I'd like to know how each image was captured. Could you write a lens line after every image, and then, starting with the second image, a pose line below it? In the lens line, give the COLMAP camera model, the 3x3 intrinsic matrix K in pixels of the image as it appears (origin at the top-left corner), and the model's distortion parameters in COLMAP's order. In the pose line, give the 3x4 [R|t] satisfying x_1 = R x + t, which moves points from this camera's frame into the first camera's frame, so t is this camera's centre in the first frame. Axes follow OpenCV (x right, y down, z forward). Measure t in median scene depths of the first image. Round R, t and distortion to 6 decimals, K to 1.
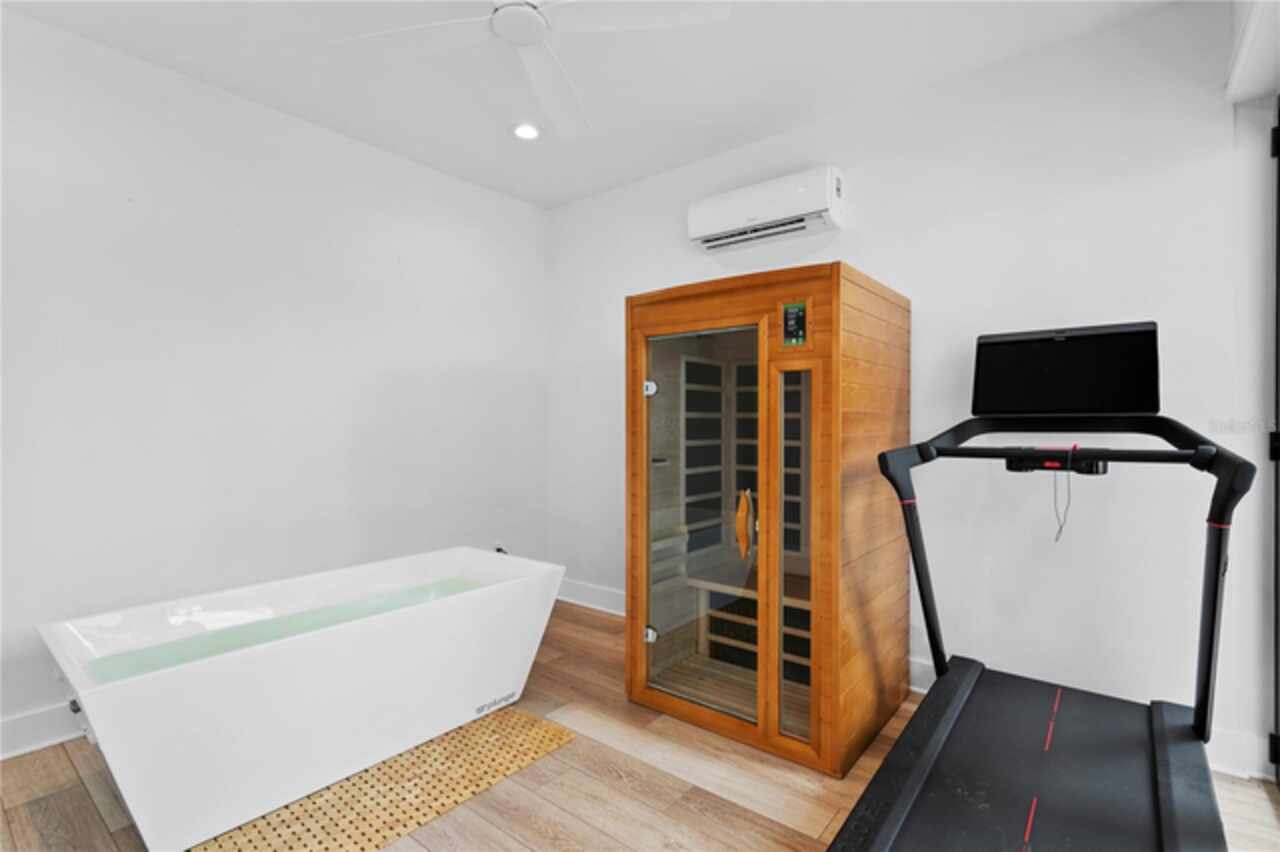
lens RADIAL K [[607.9, 0, 635.5], [0, 607.9, 422.4], [0, 0, 1]] dist [-0.000452, 0.001877]
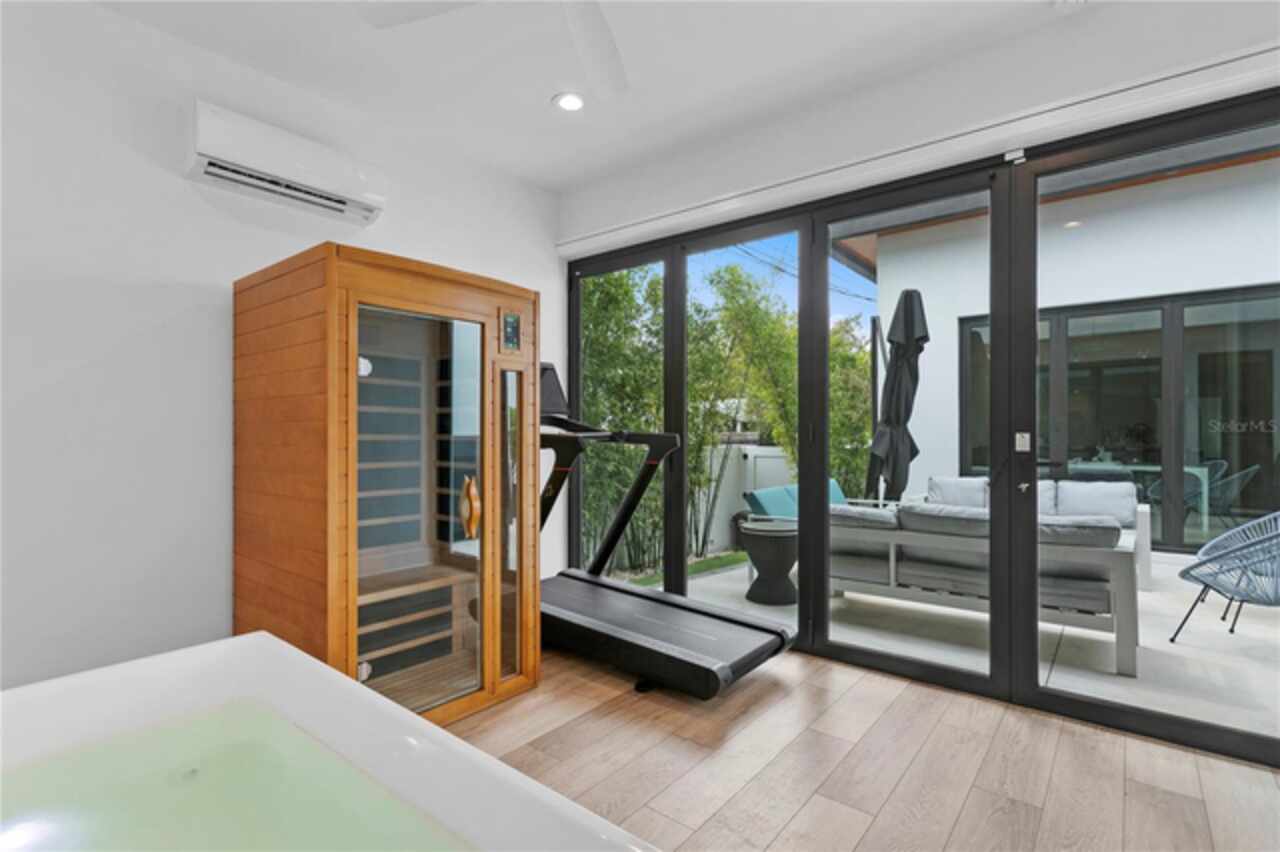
lens RADIAL K [[607.9, 0, 636.1], [0, 607.9, 430.3], [0, 0, 1]] dist [-0.000452, 0.001877]
pose [[0.005479, 0.003872, 0.999977, -0.847610], [0.001277, 0.999992, -0.003879, 0.034049], [-0.999984, 0.001299, 0.005474, 0.678496]]
